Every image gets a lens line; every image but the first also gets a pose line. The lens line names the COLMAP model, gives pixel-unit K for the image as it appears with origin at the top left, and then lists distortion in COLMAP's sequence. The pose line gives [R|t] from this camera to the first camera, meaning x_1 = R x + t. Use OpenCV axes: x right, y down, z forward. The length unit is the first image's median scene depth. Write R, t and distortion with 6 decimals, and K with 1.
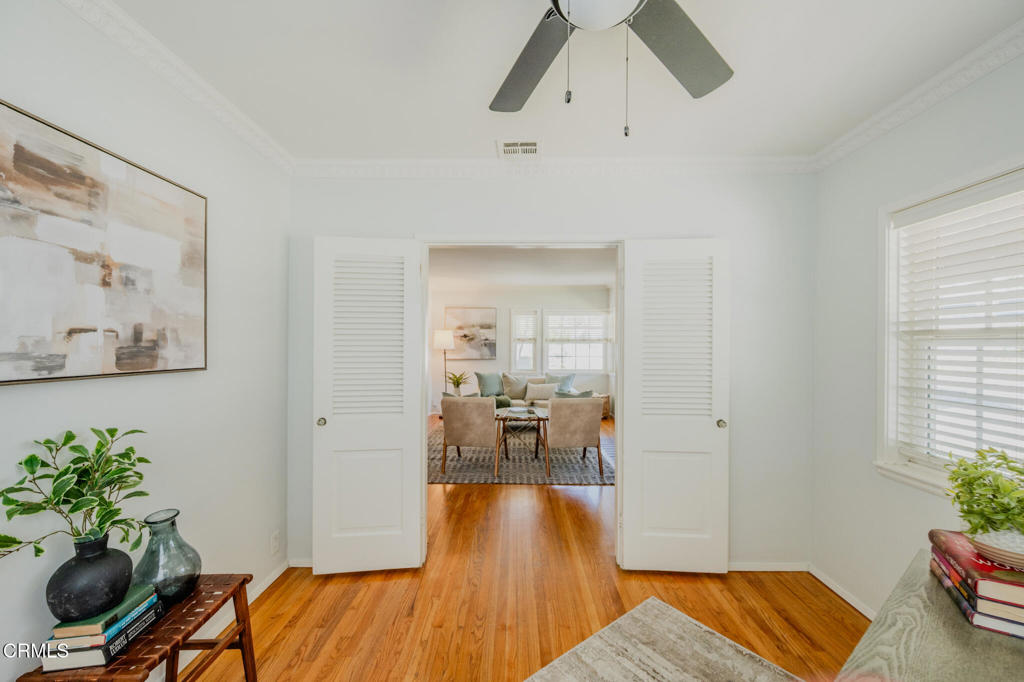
lens RADIAL K [[402.7, 0, 514.5], [0, 402.7, 342.9], [0, 0, 1]] dist [0.001976, -0.000419]
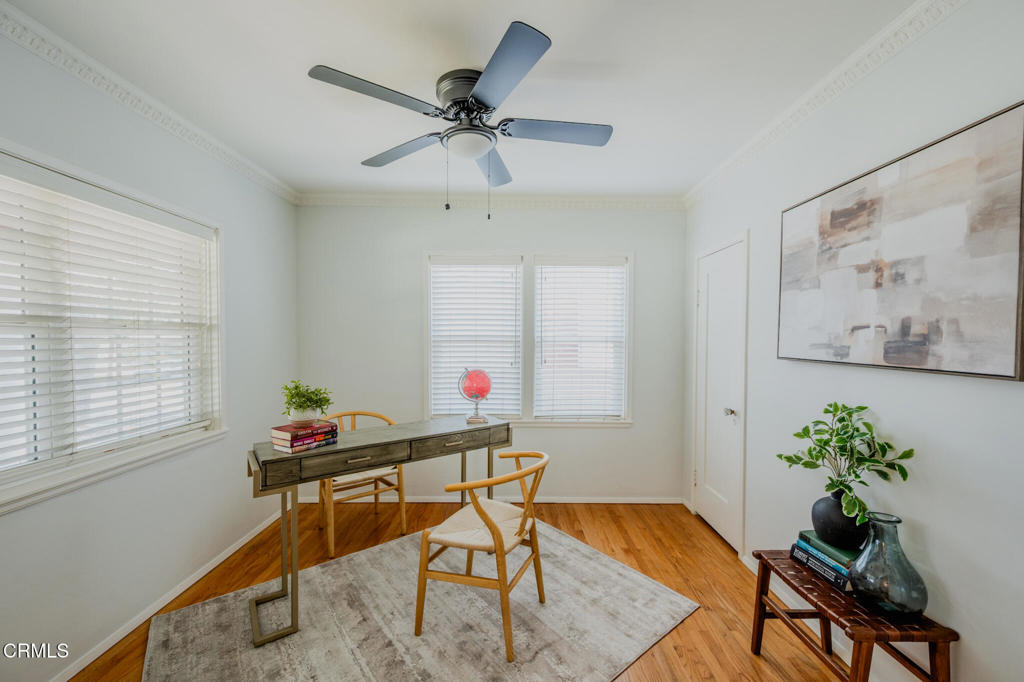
lens RADIAL K [[402.7, 0, 513.6], [0, 402.7, 340.1], [0, 0, 1]] dist [0.001976, -0.000419]
pose [[-0.999908, -0.007367, -0.011400, 0.020598], [-0.007422, 0.999961, 0.004755, 0.009456], [0.011365, 0.004839, -0.999924, 2.091731]]
